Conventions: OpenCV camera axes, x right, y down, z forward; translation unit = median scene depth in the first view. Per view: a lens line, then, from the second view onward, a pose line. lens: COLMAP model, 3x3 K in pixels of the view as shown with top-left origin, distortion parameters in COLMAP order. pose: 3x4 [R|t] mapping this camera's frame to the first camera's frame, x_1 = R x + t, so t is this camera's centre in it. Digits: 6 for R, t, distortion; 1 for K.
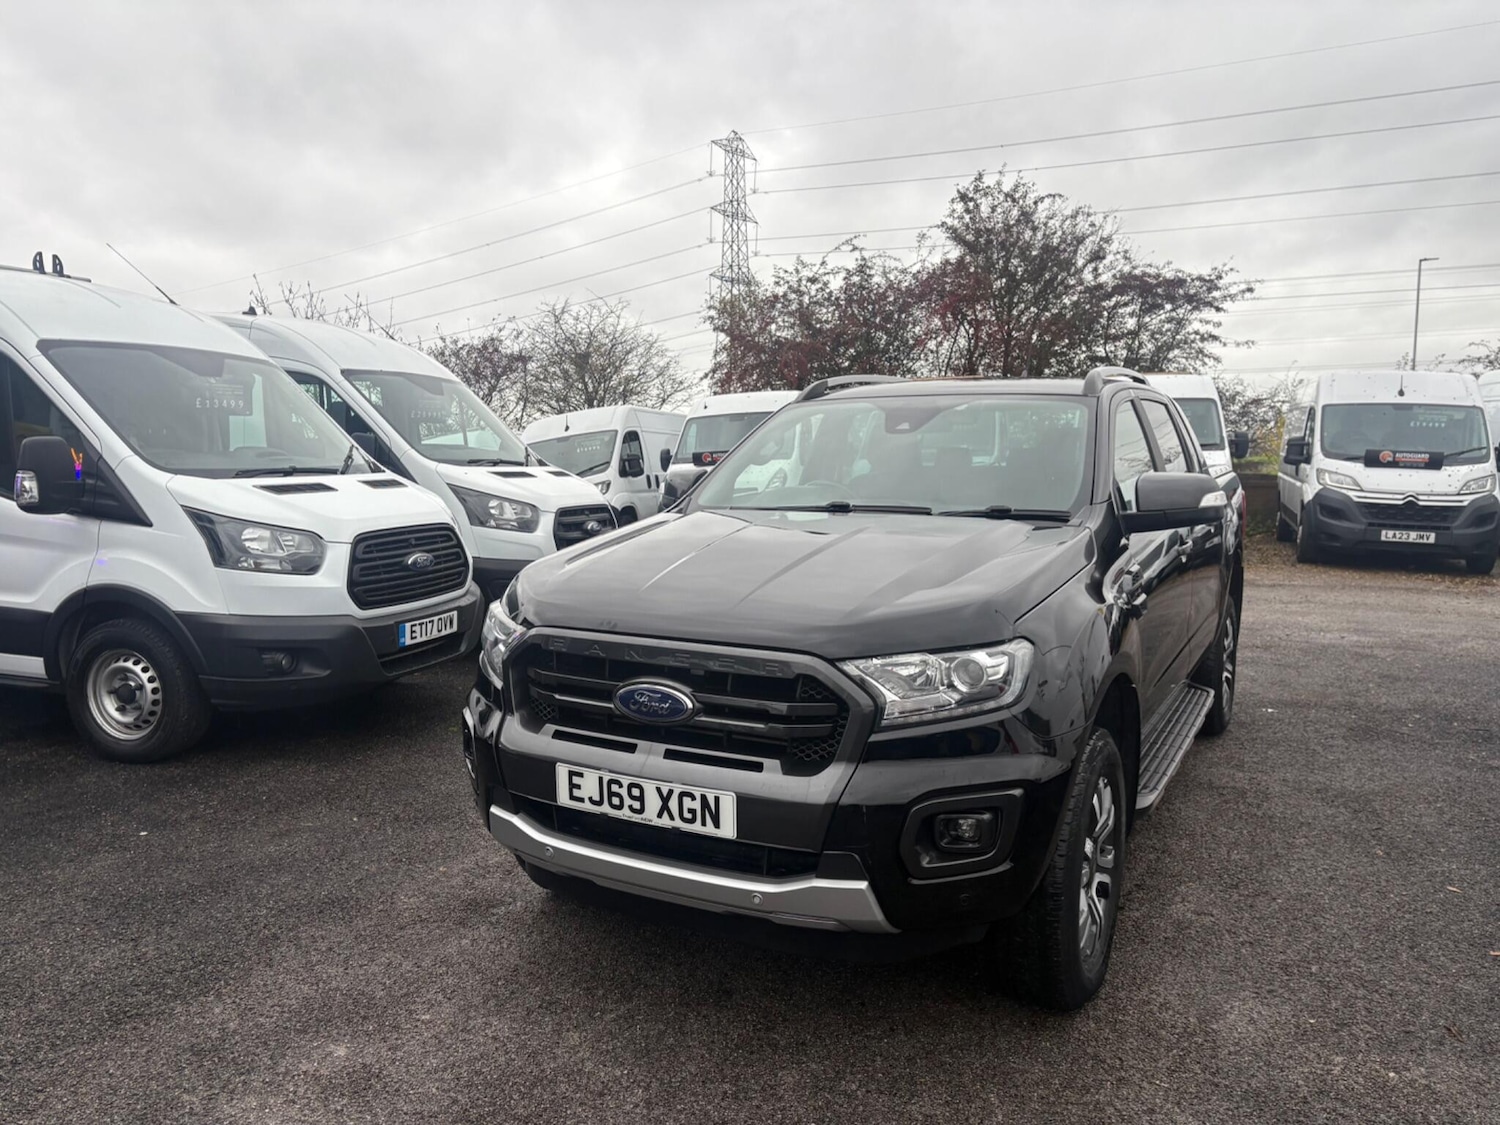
lens RADIAL K [[1133.4, 0, 743.7], [0, 1133.4, 564.6], [0, 0, 1]] dist [0.068215, -0.078650]
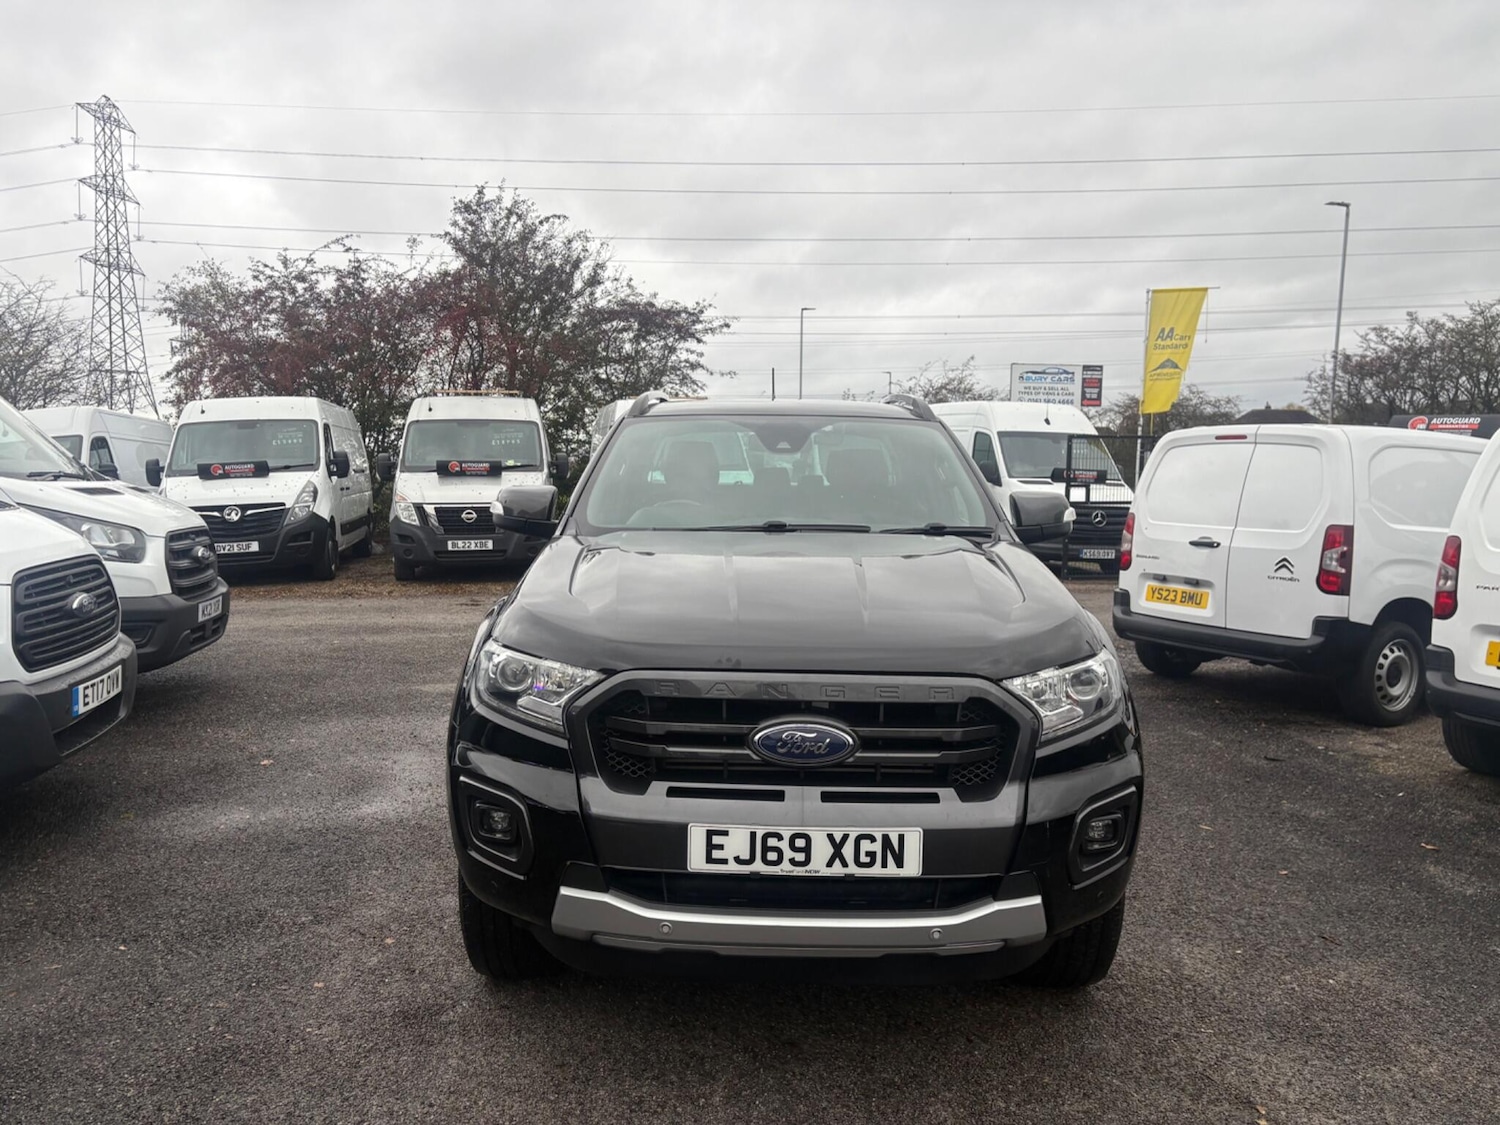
lens RADIAL K [[1134.3, 0, 742.6], [0, 1134.3, 565.7], [0, 0, 1]] dist [0.054934, -0.056868]
pose [[0.878364, -0.032286, 0.476901, -0.292536], [0.038194, 0.999267, -0.002697, -0.011236], [-0.476464, 0.020584, 0.878953, 0.111216]]
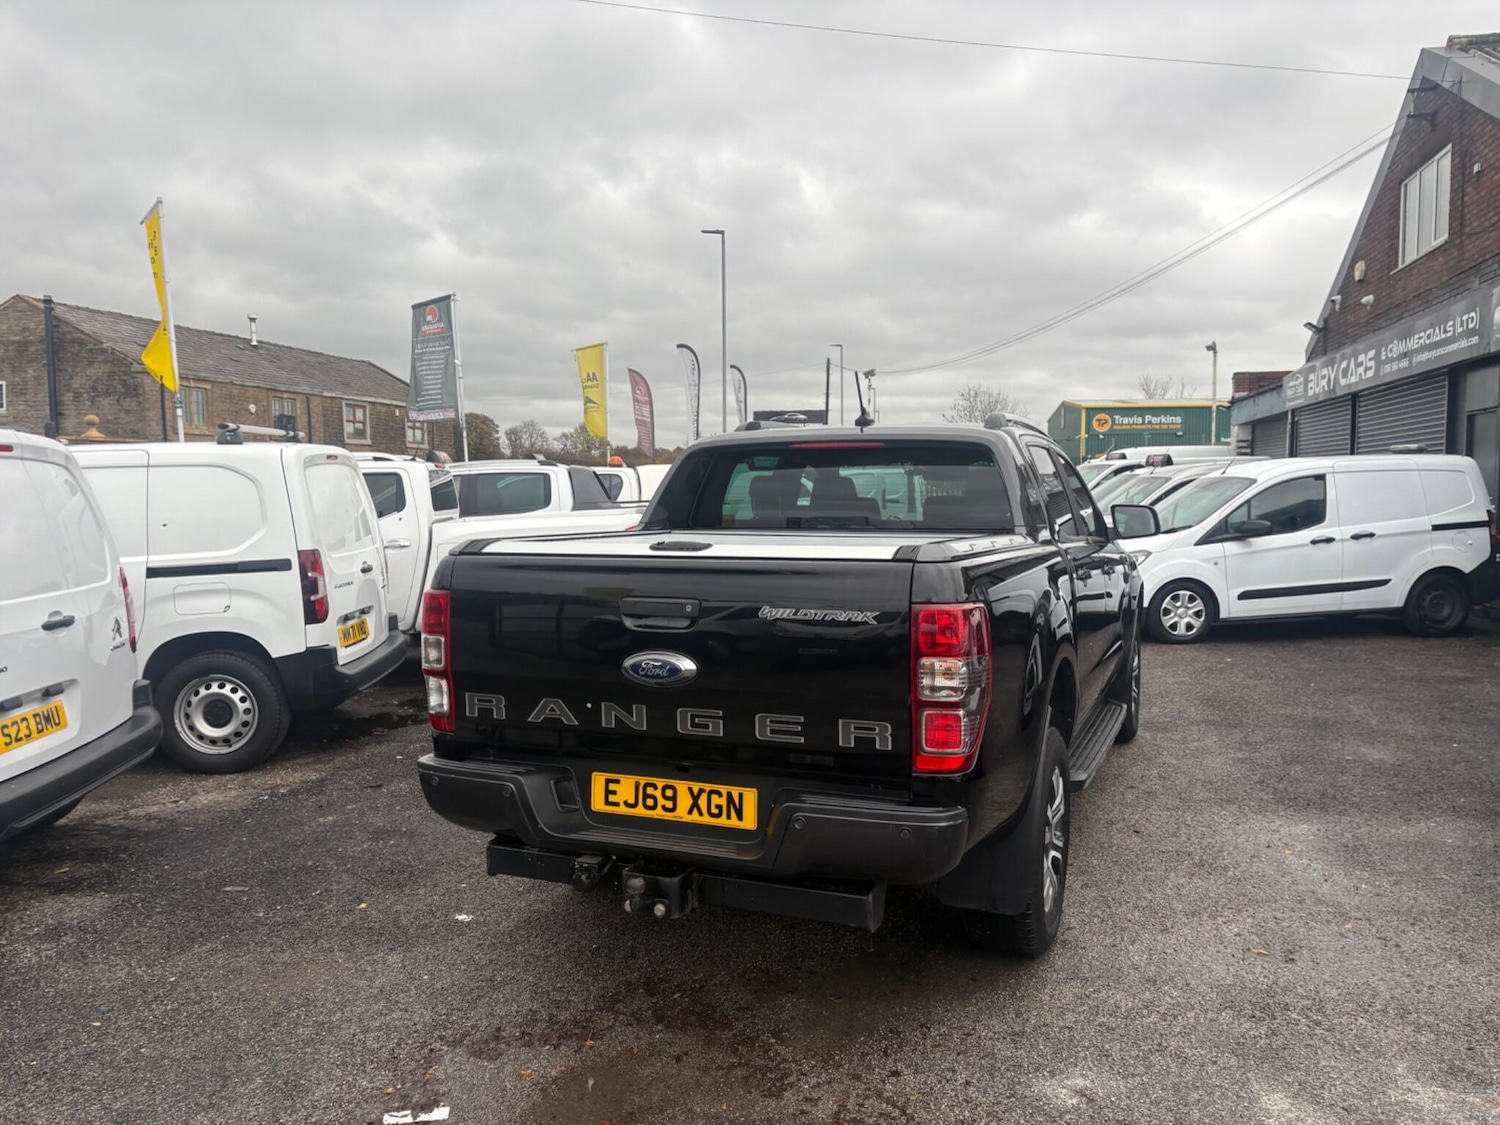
lens RADIAL K [[1130.1, 0, 761.6], [0, 1130.1, 566.4], [0, 0, 1]] dist [0.071654, -0.078941]
pose [[-0.994061, 0.017144, -0.107465, 0.439814], [-0.002551, 0.983569, 0.180515, -0.216359], [0.108794, 0.179717, -0.977684, 1.948589]]
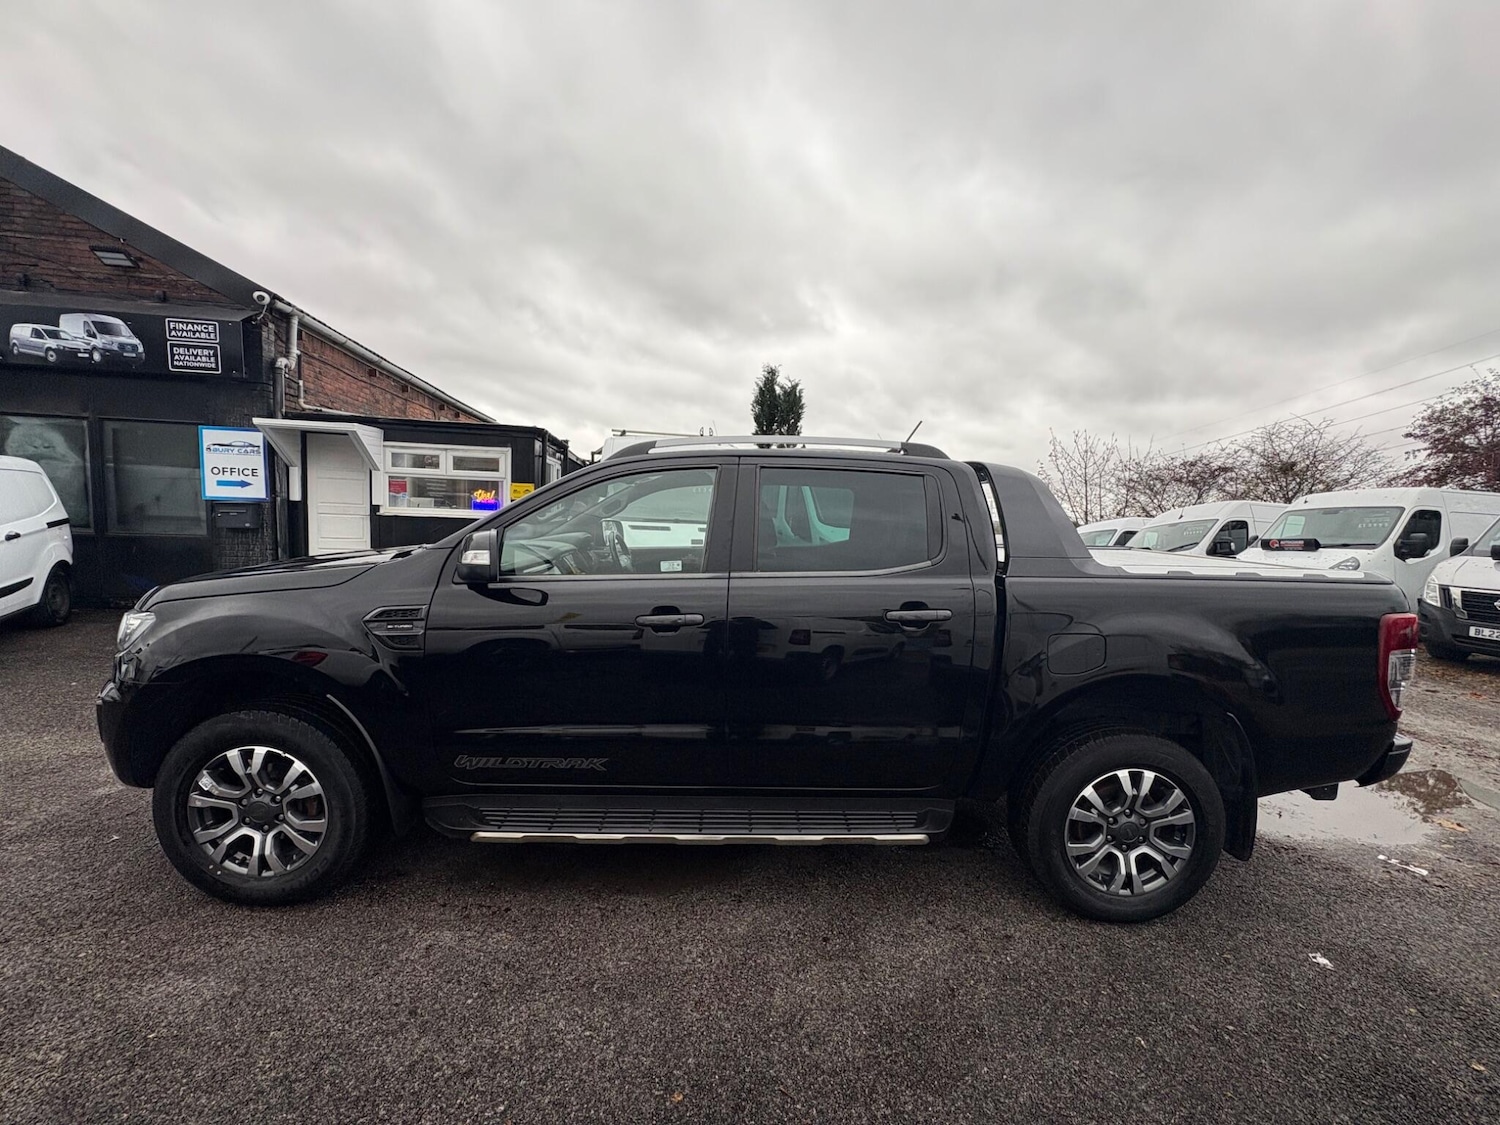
lens RADIAL K [[595.8, 0, 751.4], [0, 595.8, 554.1], [0, 0, 1]] dist [0.007707, -0.000151]
pose [[0.499029, 0.087559, -0.862150, 0.690598], [-0.135384, 0.990544, 0.022236, -0.073446], [0.855944, 0.105625, 0.506164, 0.657788]]
